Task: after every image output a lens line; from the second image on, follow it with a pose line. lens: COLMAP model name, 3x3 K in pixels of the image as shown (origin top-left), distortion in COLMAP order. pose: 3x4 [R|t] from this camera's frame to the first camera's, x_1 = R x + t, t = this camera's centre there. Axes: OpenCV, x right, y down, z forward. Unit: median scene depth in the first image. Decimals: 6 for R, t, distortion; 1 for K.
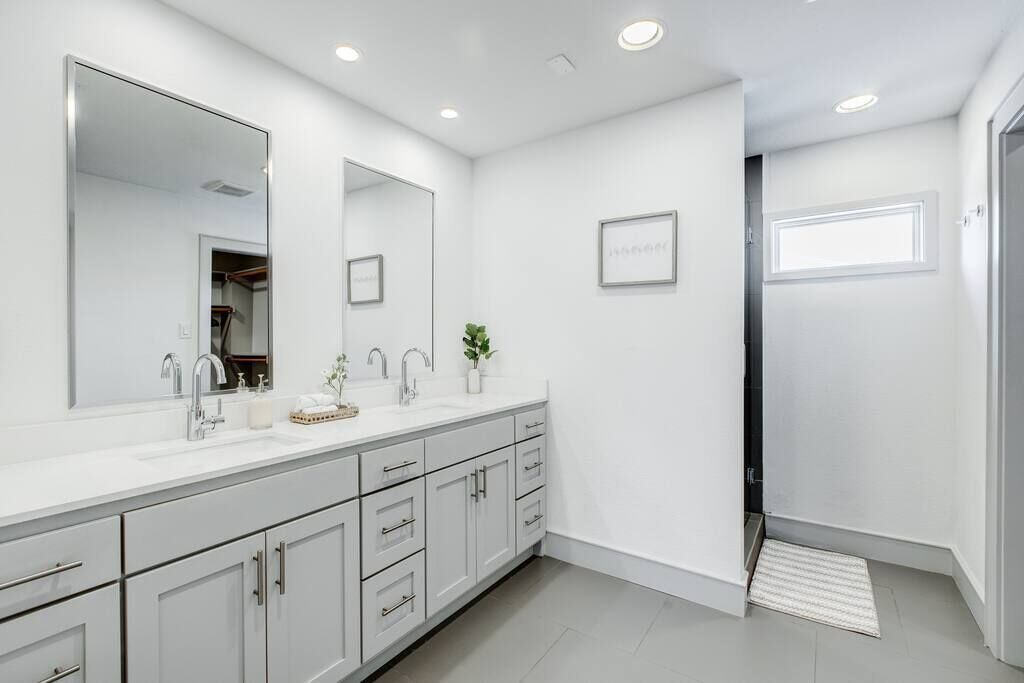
lens RADIAL K [[465.7, 0, 505.7], [0, 465.7, 340.2], [0, 0, 1]] dist [0.004933, -0.000391]
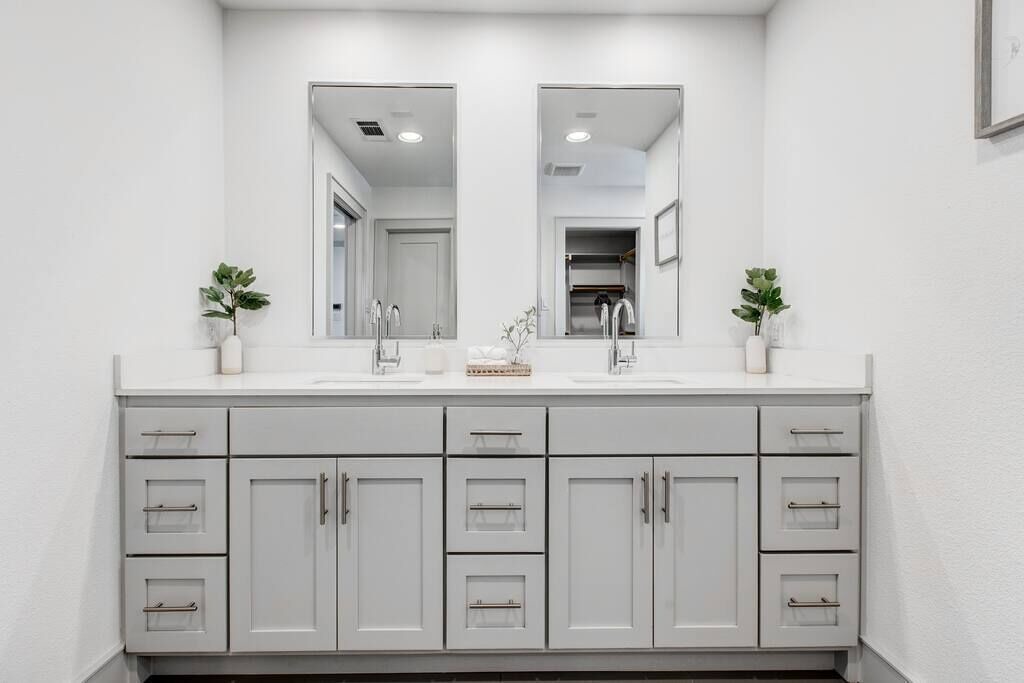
lens RADIAL K [[465.7, 0, 510.4], [0, 465.7, 334.1], [0, 0, 1]] dist [0.004933, -0.000391]
pose [[0.577459, 0.012706, -0.816321, 0.362619], [-0.008448, 0.999918, 0.009588, 0.076746], [0.816376, 0.001360, 0.577519, 0.464003]]
